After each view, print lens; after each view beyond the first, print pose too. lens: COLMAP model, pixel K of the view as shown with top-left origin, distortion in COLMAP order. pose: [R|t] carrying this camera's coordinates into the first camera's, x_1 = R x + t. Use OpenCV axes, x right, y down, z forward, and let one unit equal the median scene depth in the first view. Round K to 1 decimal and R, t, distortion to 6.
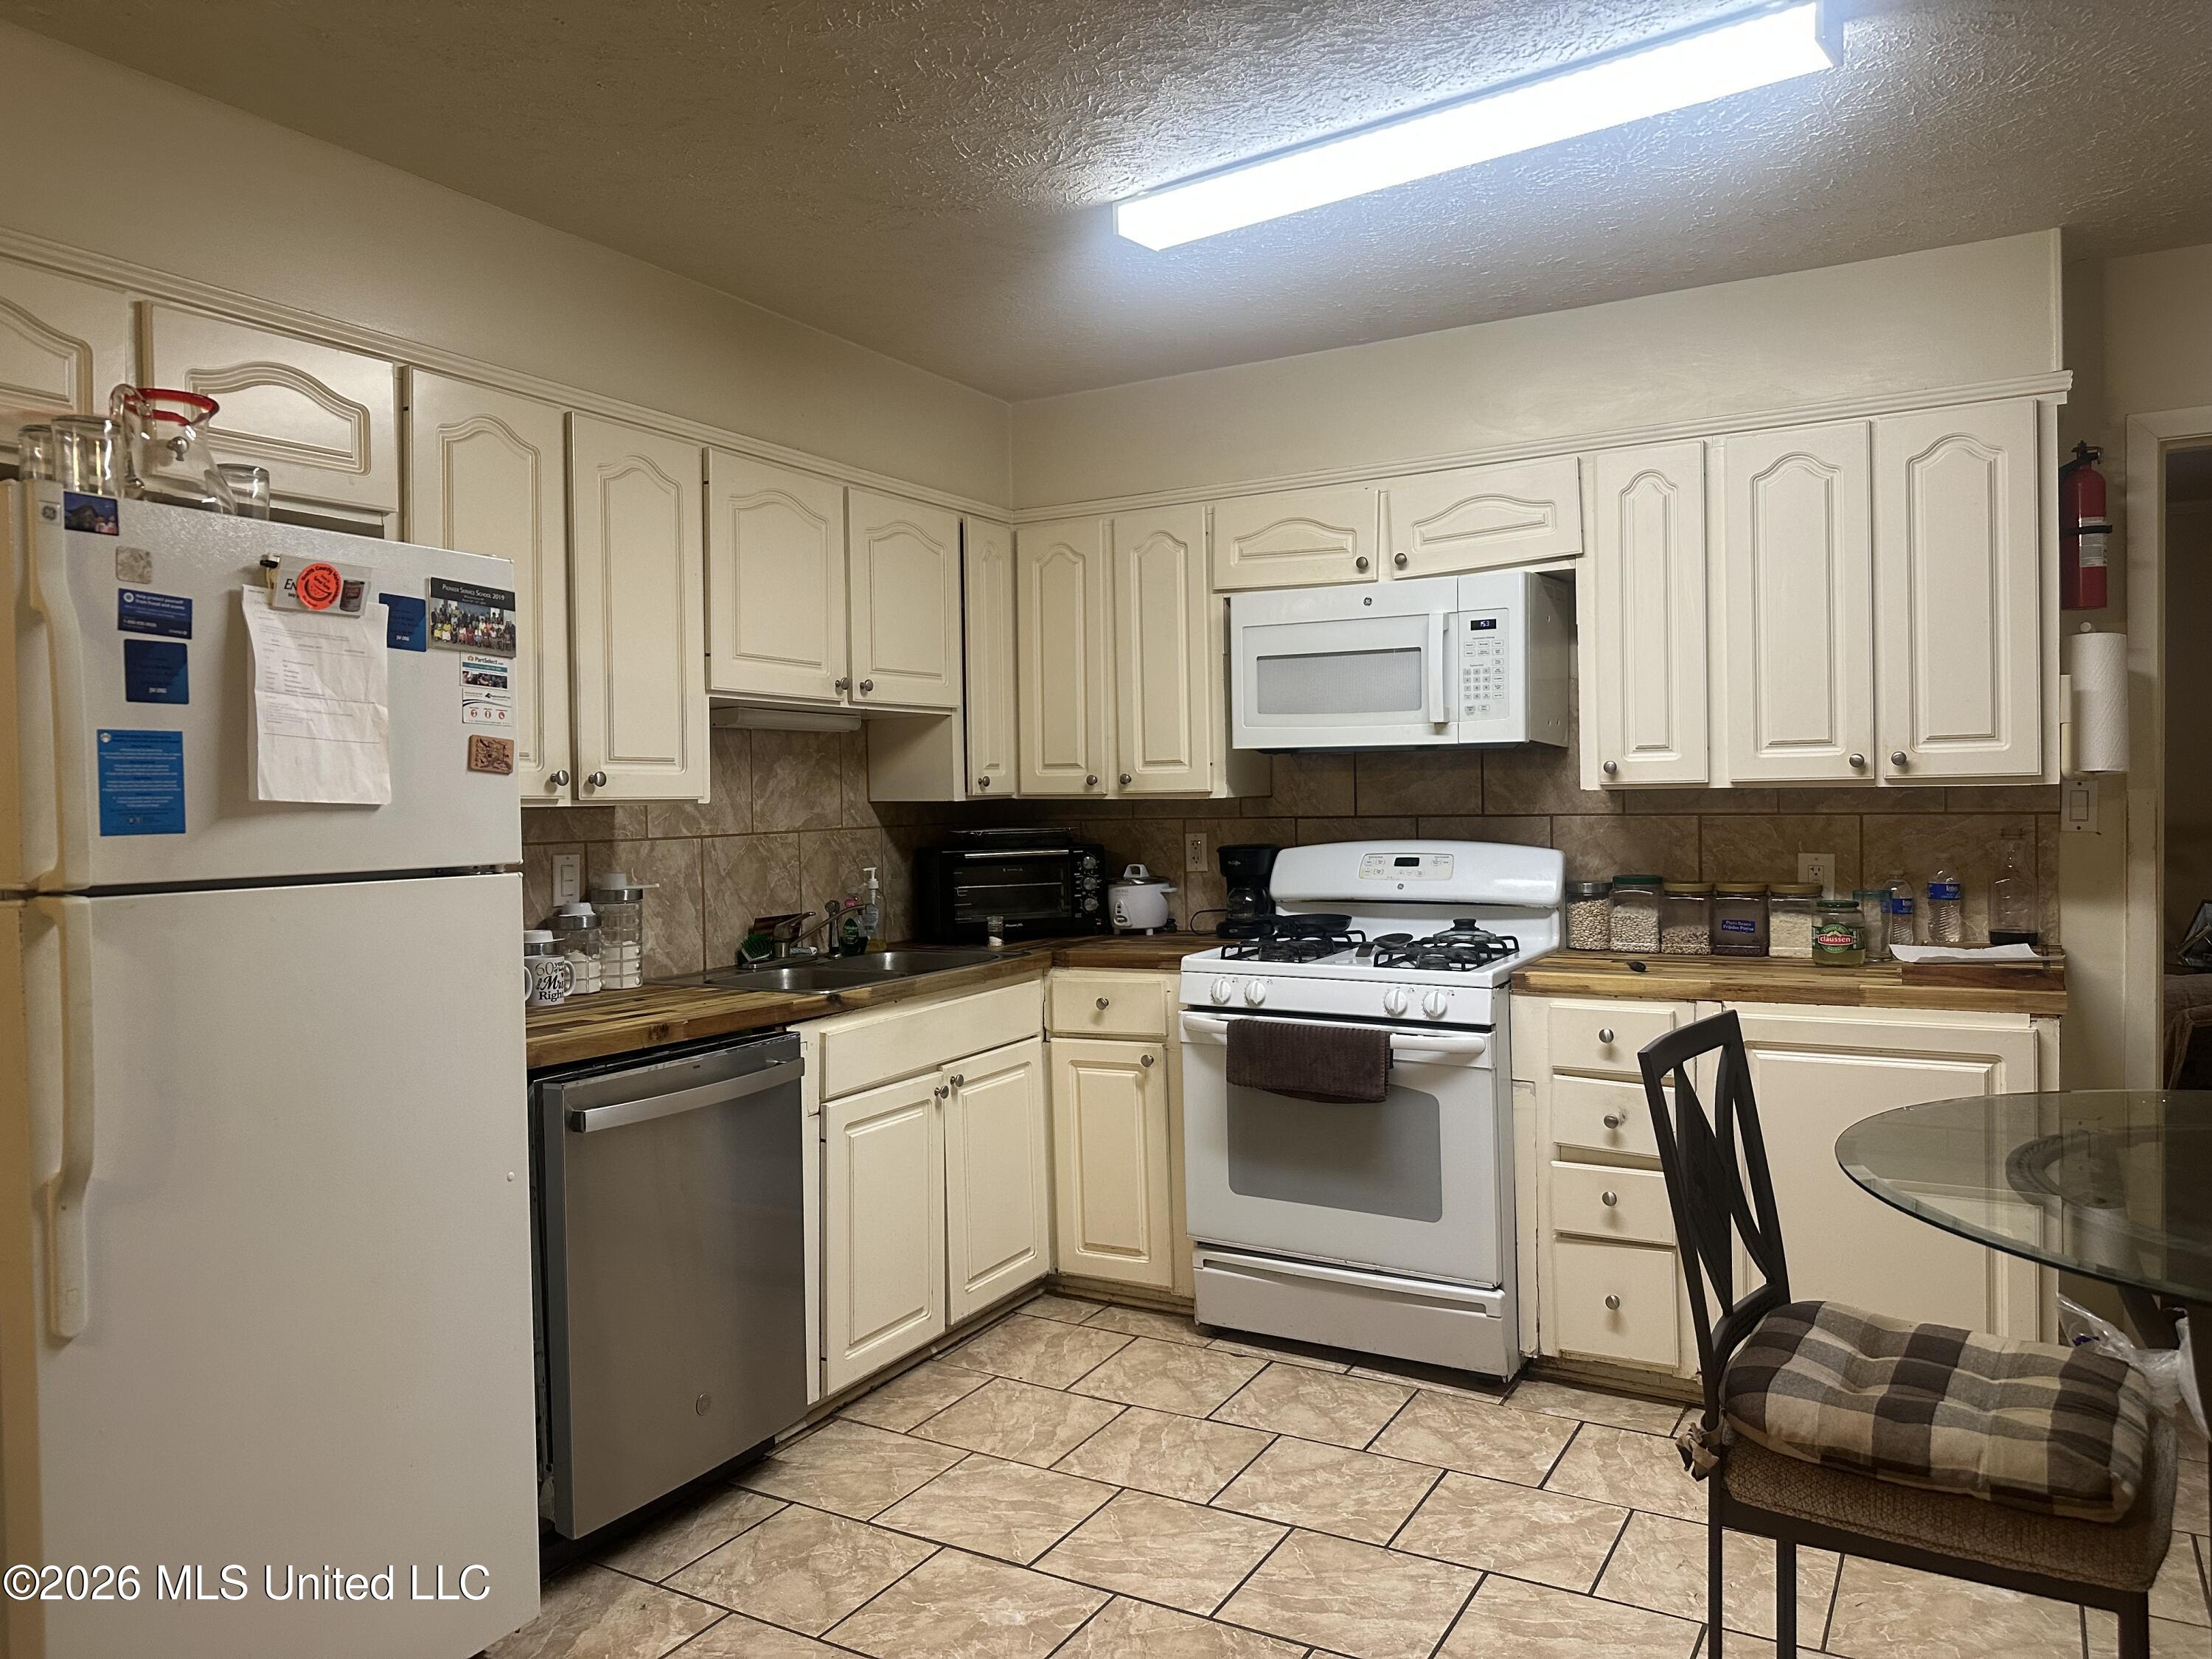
lens RADIAL K [[1558.1, 0, 1094.5], [0, 1558.1, 808.4], [0, 0, 1]] dist [0.068196, -0.080212]
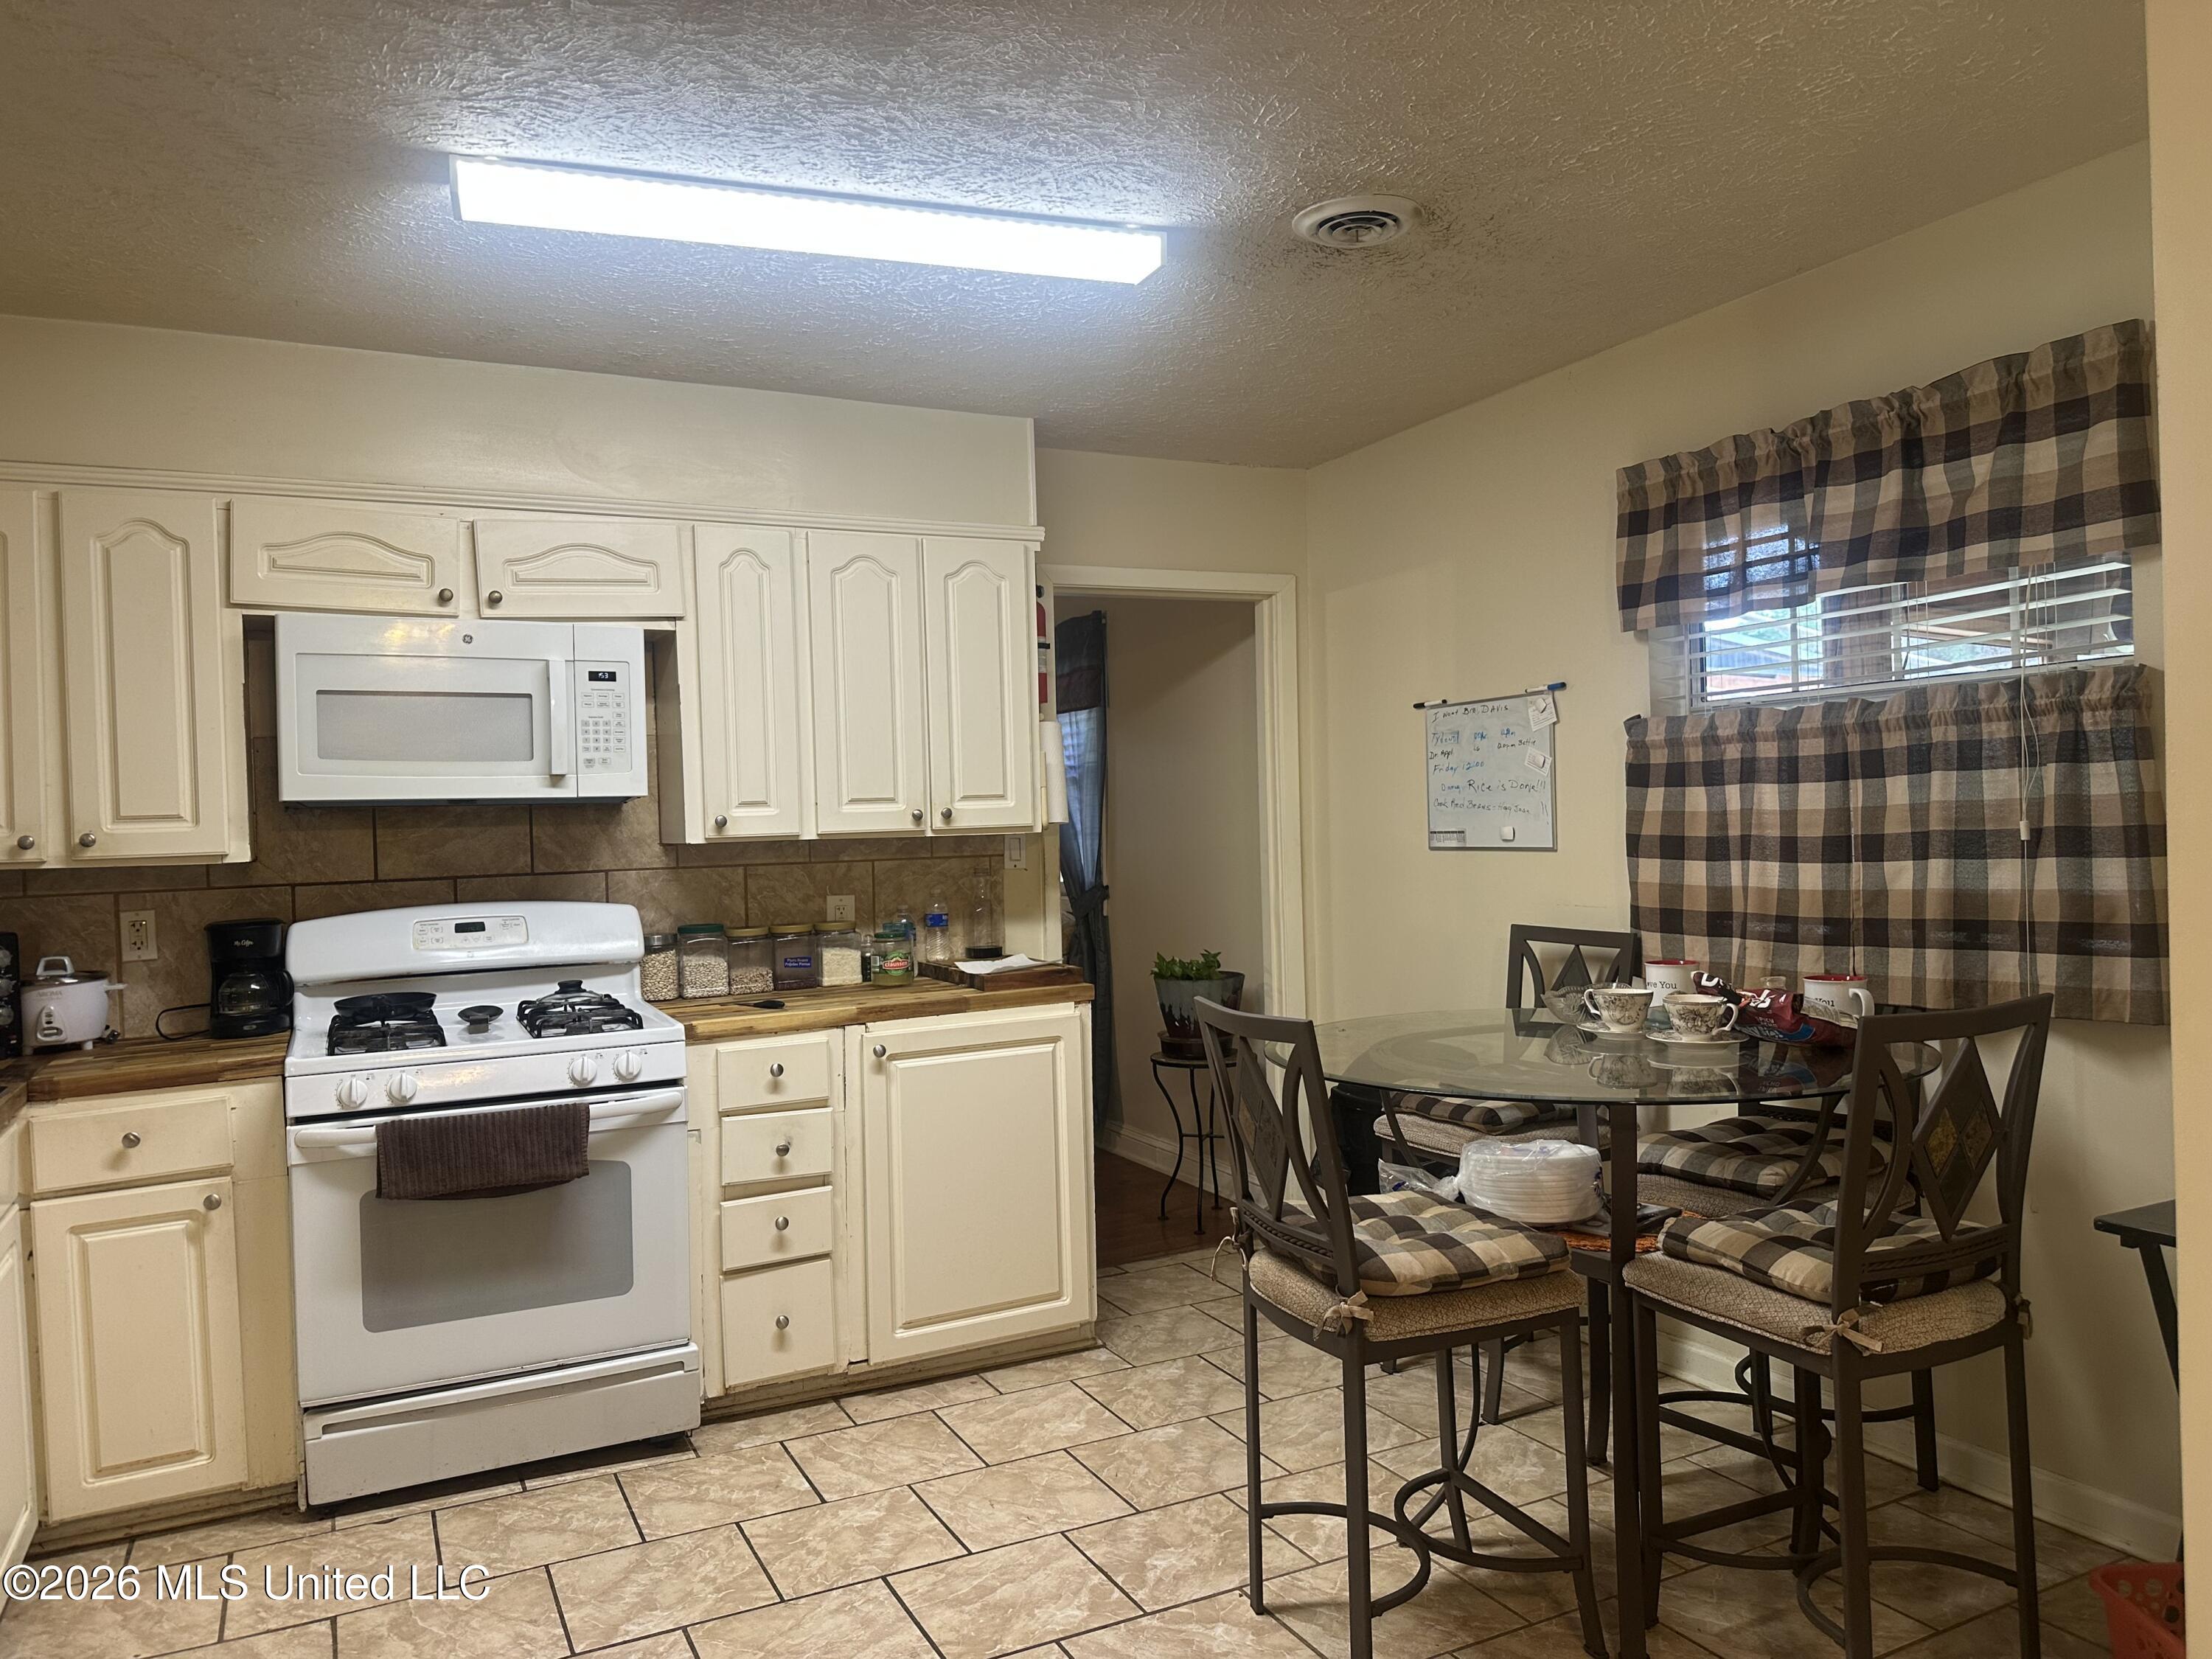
lens RADIAL K [[1558.1, 0, 1128.8], [0, 1558.1, 821.4], [0, 0, 1]] dist [0.068196, -0.080212]
pose [[0.547039, -0.002299, 0.837104, -0.393475], [0.031579, 0.999341, -0.017892, 0.001265], [-0.836512, 0.036222, 0.546751, 0.189939]]
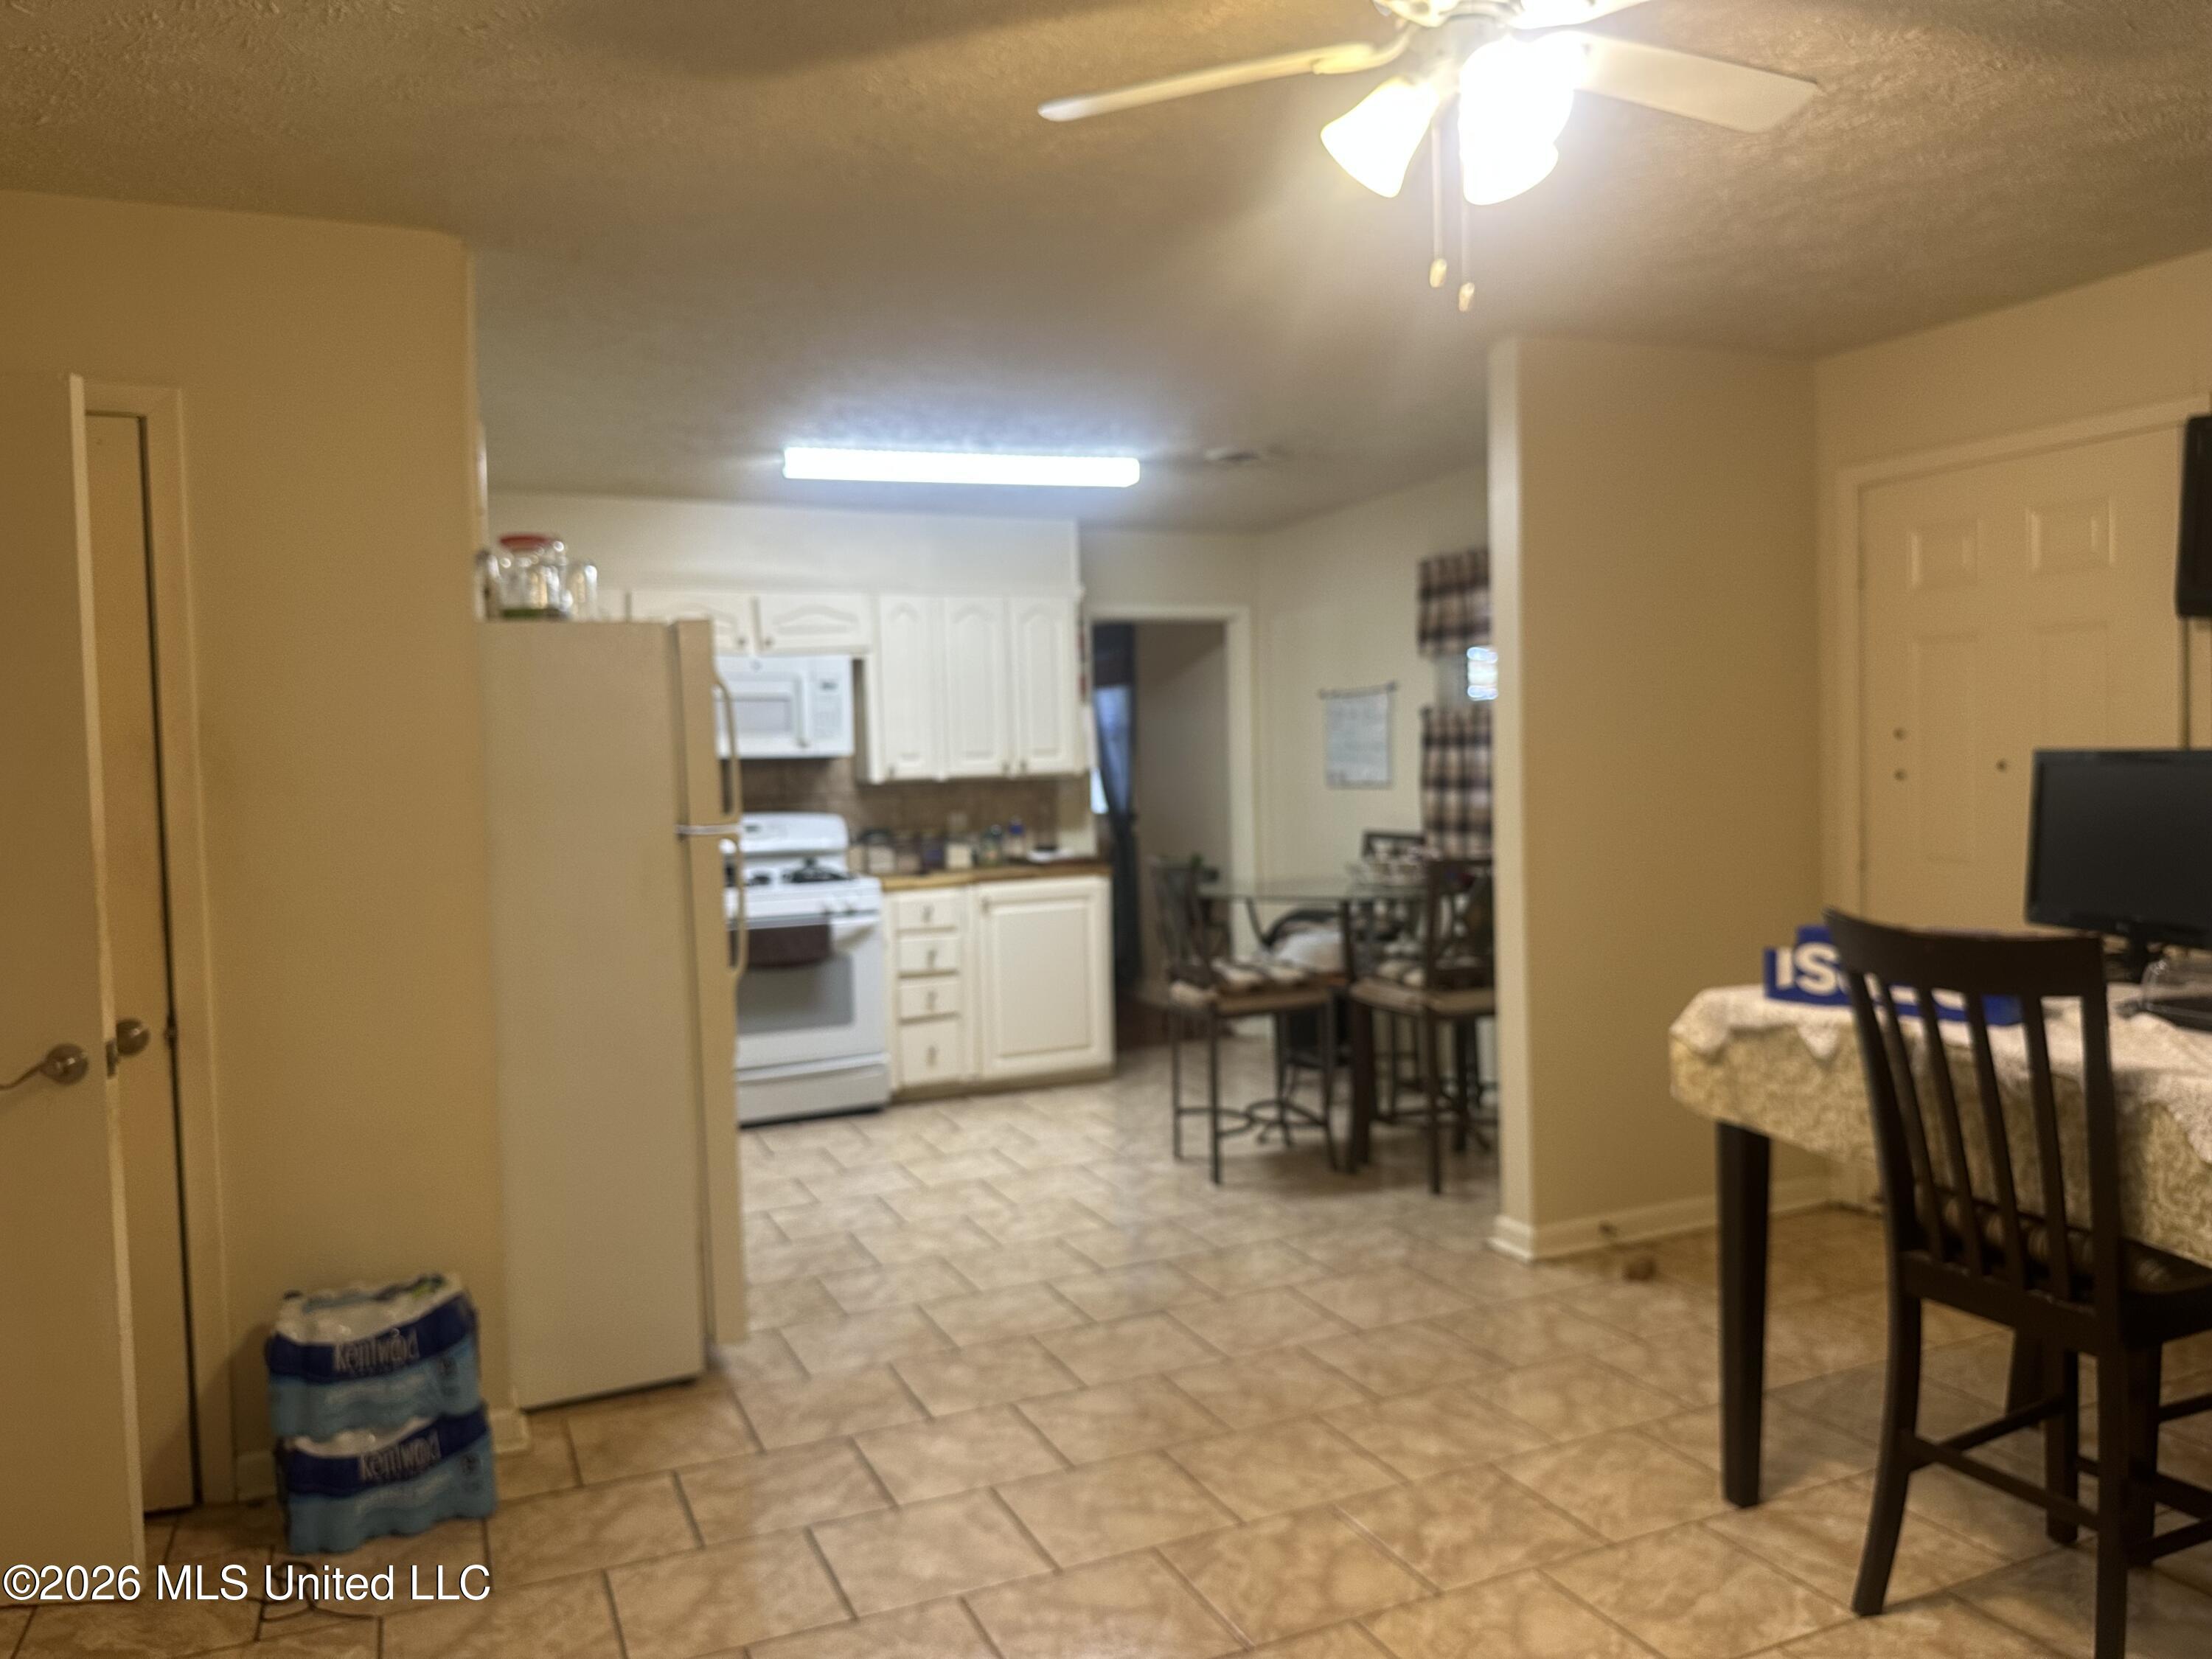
lens RADIAL K [[1558.1, 0, 1140.1], [0, 1558.1, 814.3], [0, 0, 1]] dist [0.068196, -0.080212]
pose [[0.581589, -0.028729, 0.812975, -0.948529], [0.030447, 0.999445, 0.013538, 0.011339], [-0.812913, 0.016879, 0.582141, -0.274150]]
